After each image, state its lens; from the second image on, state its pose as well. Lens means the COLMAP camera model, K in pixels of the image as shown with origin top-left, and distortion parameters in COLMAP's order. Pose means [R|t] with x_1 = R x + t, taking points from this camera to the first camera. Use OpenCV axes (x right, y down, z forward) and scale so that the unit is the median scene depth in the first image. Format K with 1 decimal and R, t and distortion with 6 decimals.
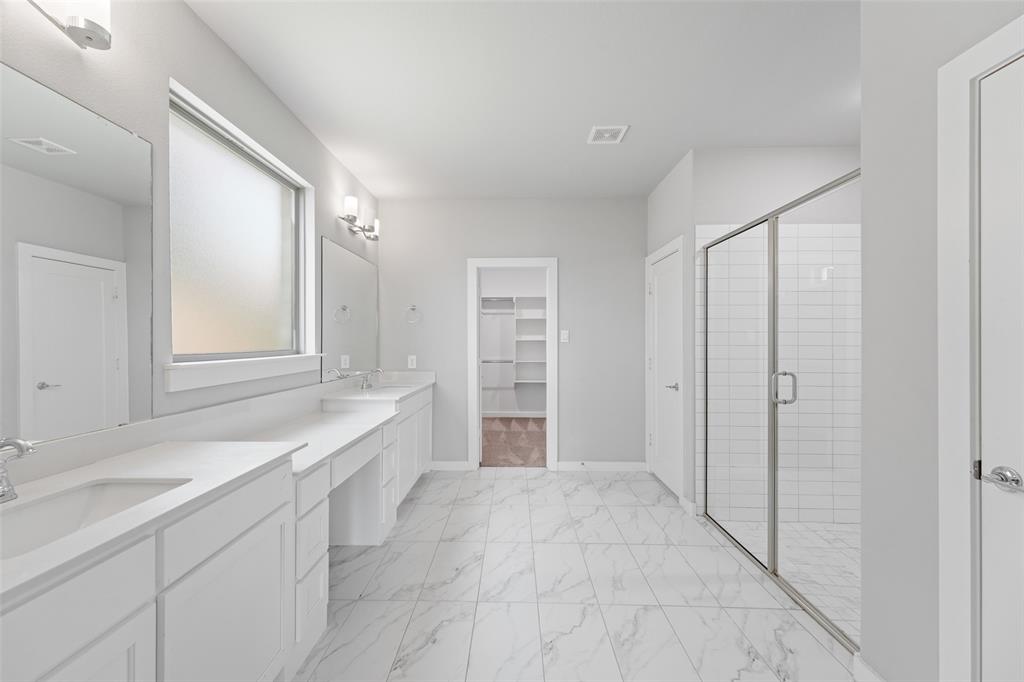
lens RADIAL K [[407.7, 0, 506.2], [0, 407.7, 341.3], [0, 0, 1]] dist [0.009723, -0.000770]
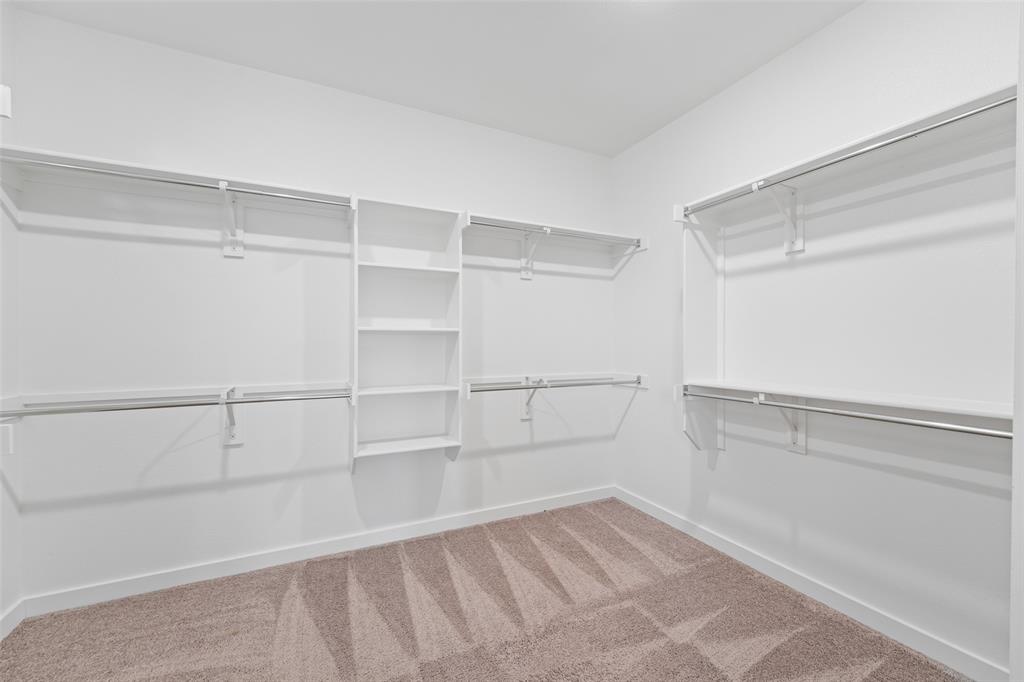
lens RADIAL K [[407.7, 0, 518.6], [0, 407.7, 344.3], [0, 0, 1]] dist [0.009723, -0.000770]
pose [[0.888853, 0.000667, 0.458192, -0.013323], [-0.000840, 1.000000, 0.000175, 0.006325], [-0.458192, -0.000540, 0.888853, 0.627306]]
